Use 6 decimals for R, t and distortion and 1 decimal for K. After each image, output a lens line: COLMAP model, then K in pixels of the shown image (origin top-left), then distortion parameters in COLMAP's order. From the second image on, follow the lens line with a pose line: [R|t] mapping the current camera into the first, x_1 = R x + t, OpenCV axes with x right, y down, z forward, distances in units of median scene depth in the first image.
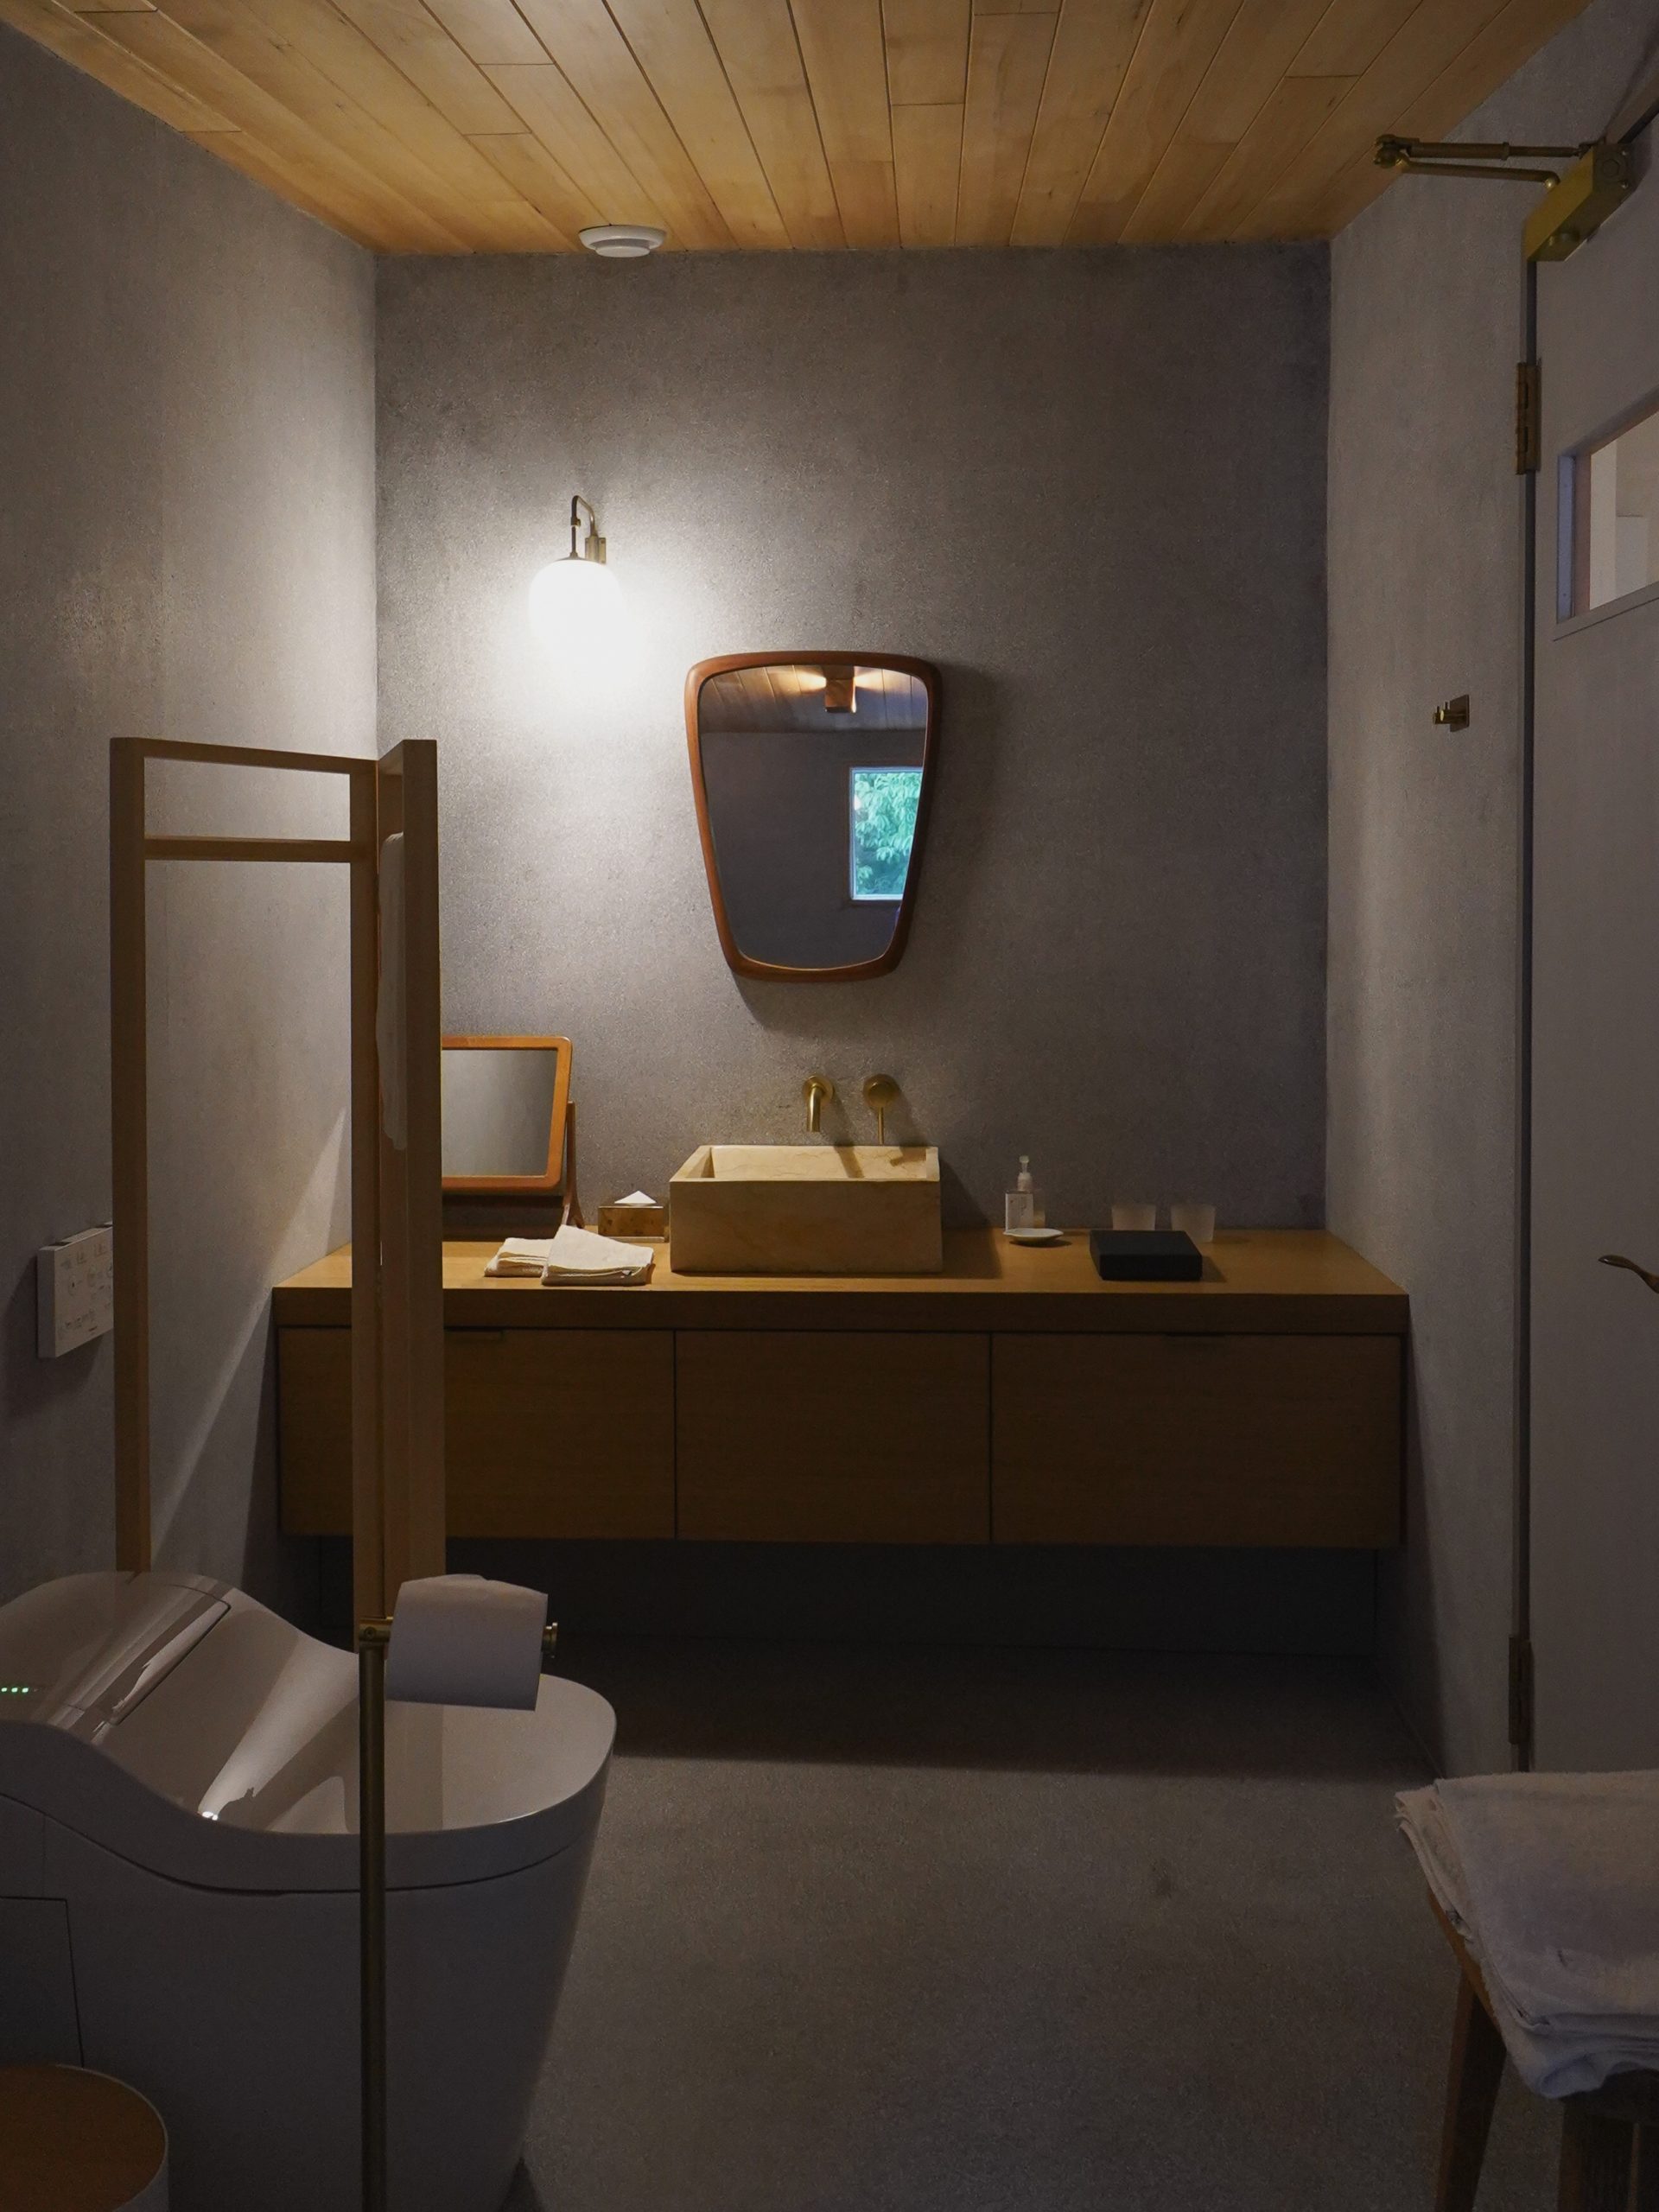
lens RADIAL K [[2114.3, 0, 893.4], [0, 2114.3, 1013.1], [0, 0, 1]] dist [0.012660, 0.002921]
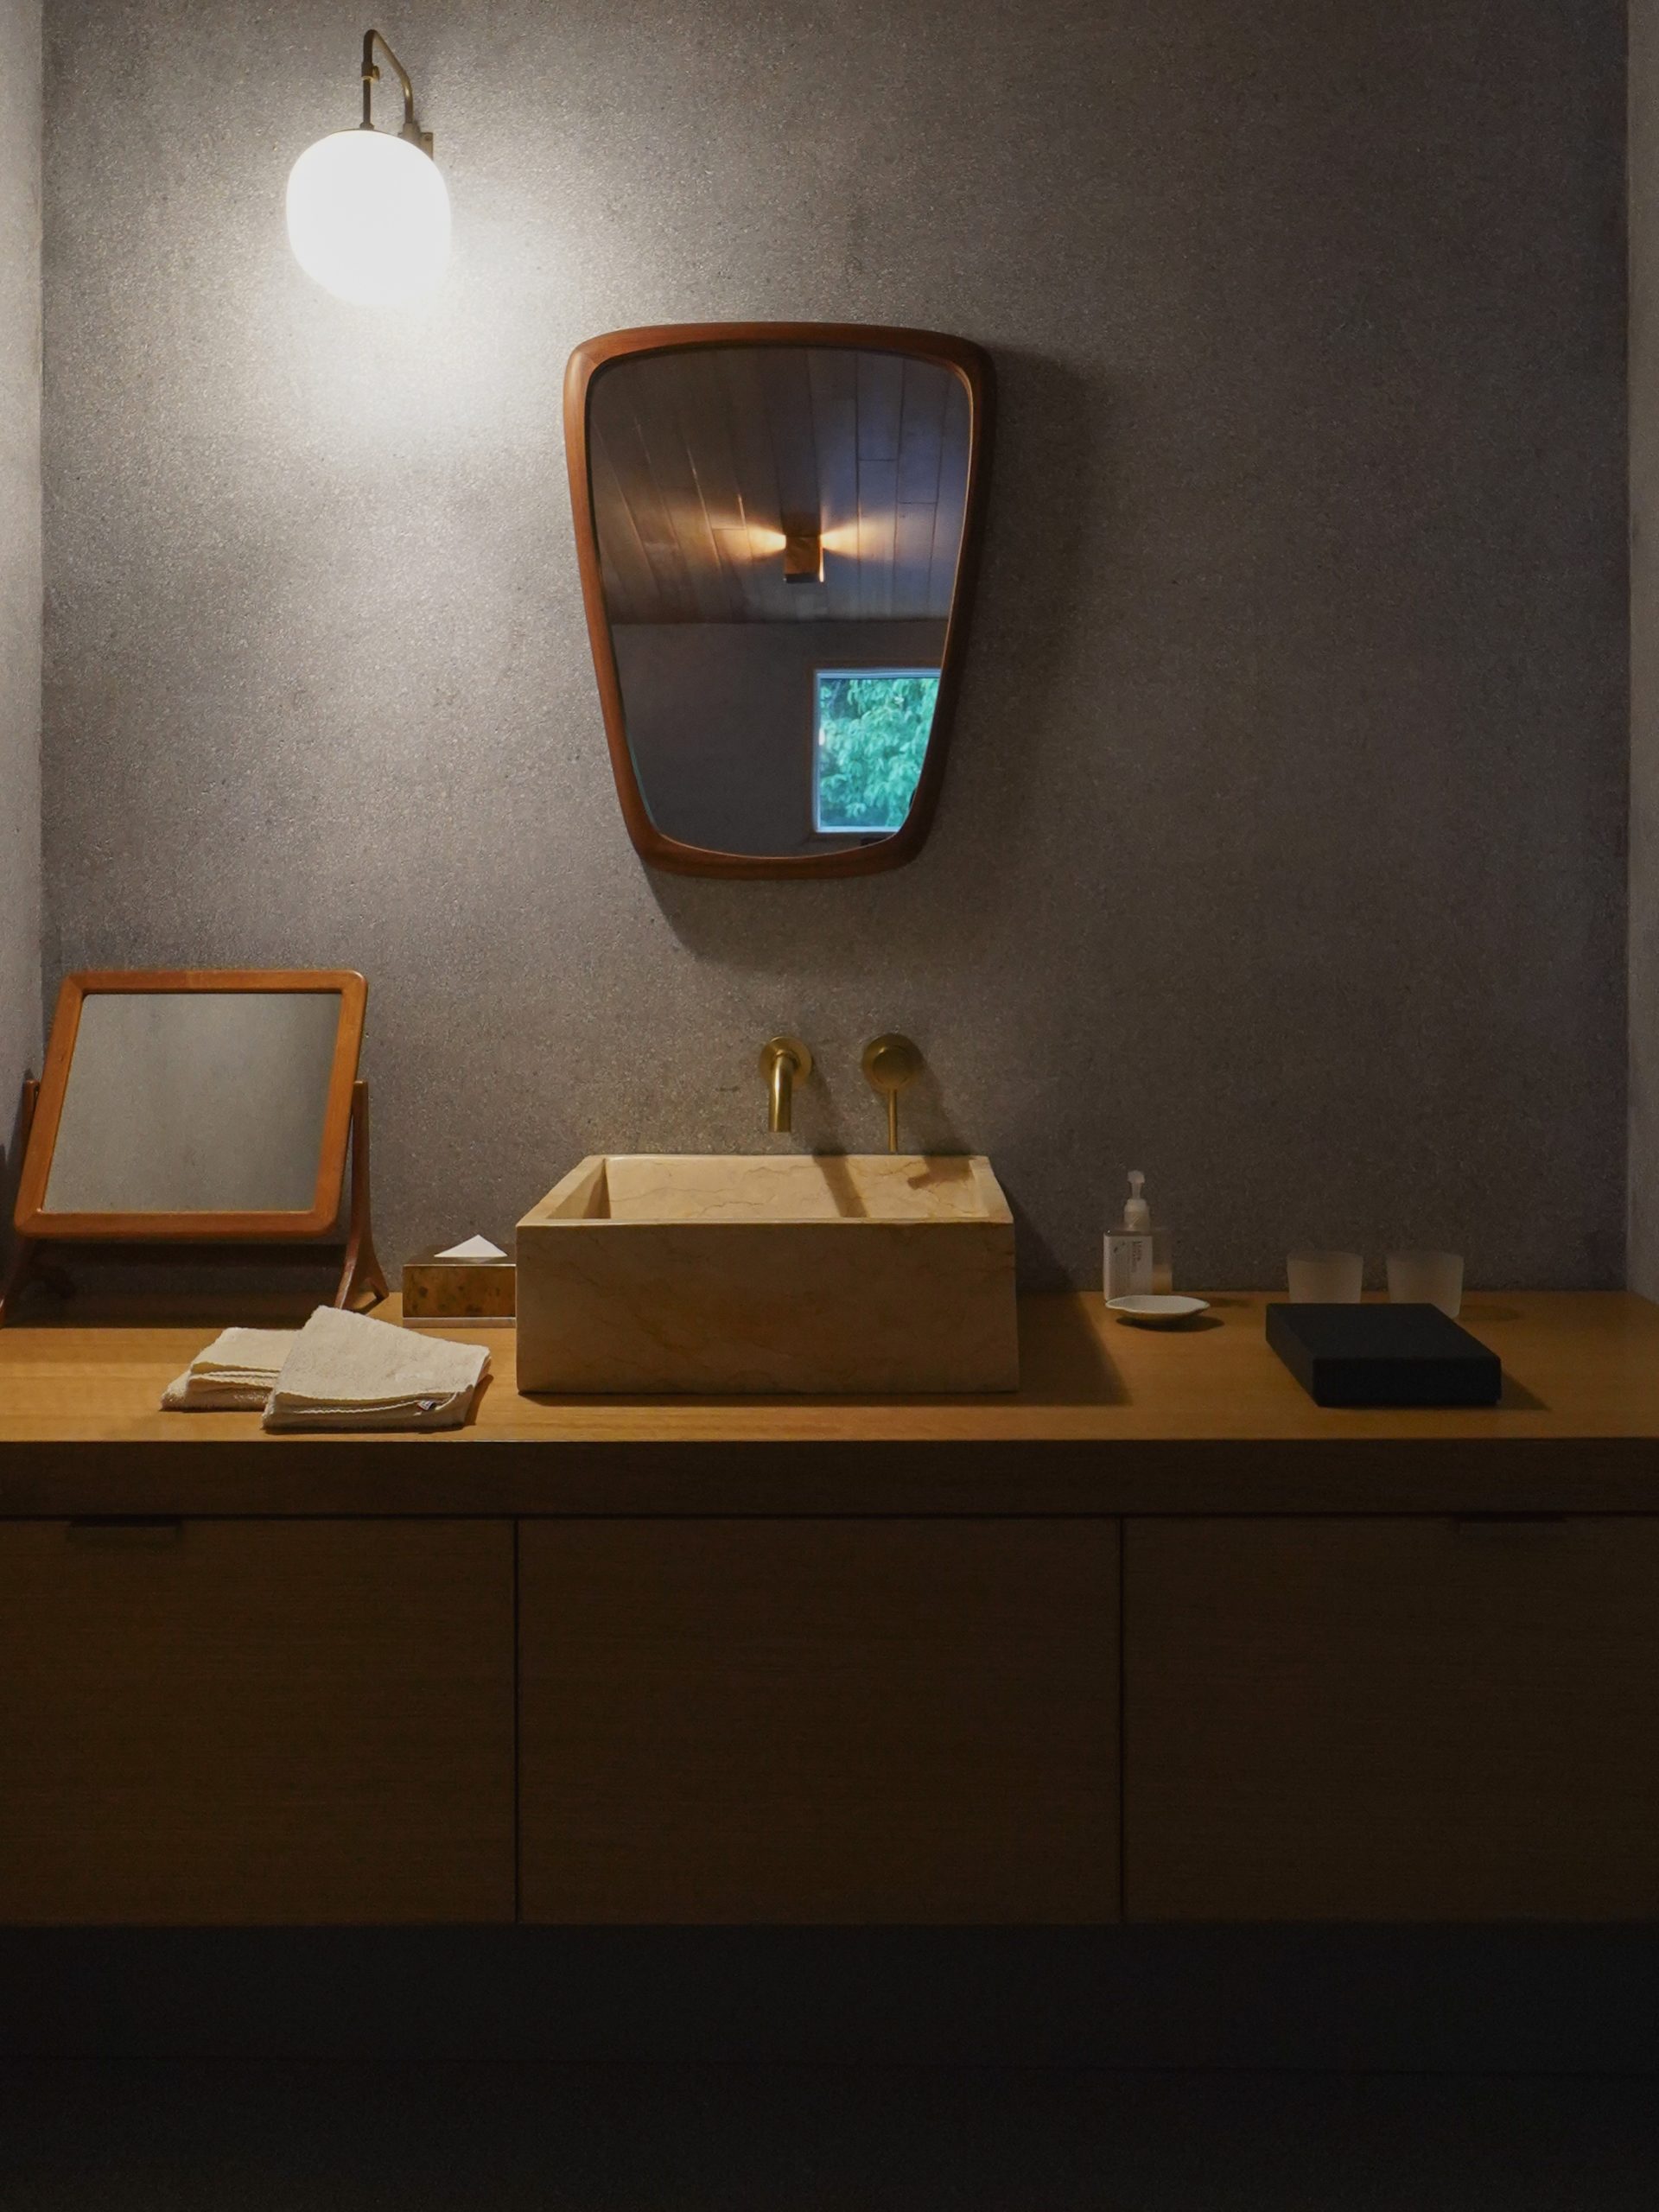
lens RADIAL K [[2064.7, 0, 932.5], [0, 2064.7, 898.0], [0, 0, 1]] dist [-0.005449, -0.002556]
pose [[0.998944, 0.000743, 0.045933, -0.021628], [0.001626, 0.998671, -0.051512, 0.020940], [-0.045910, 0.051532, 0.997616, 0.422195]]
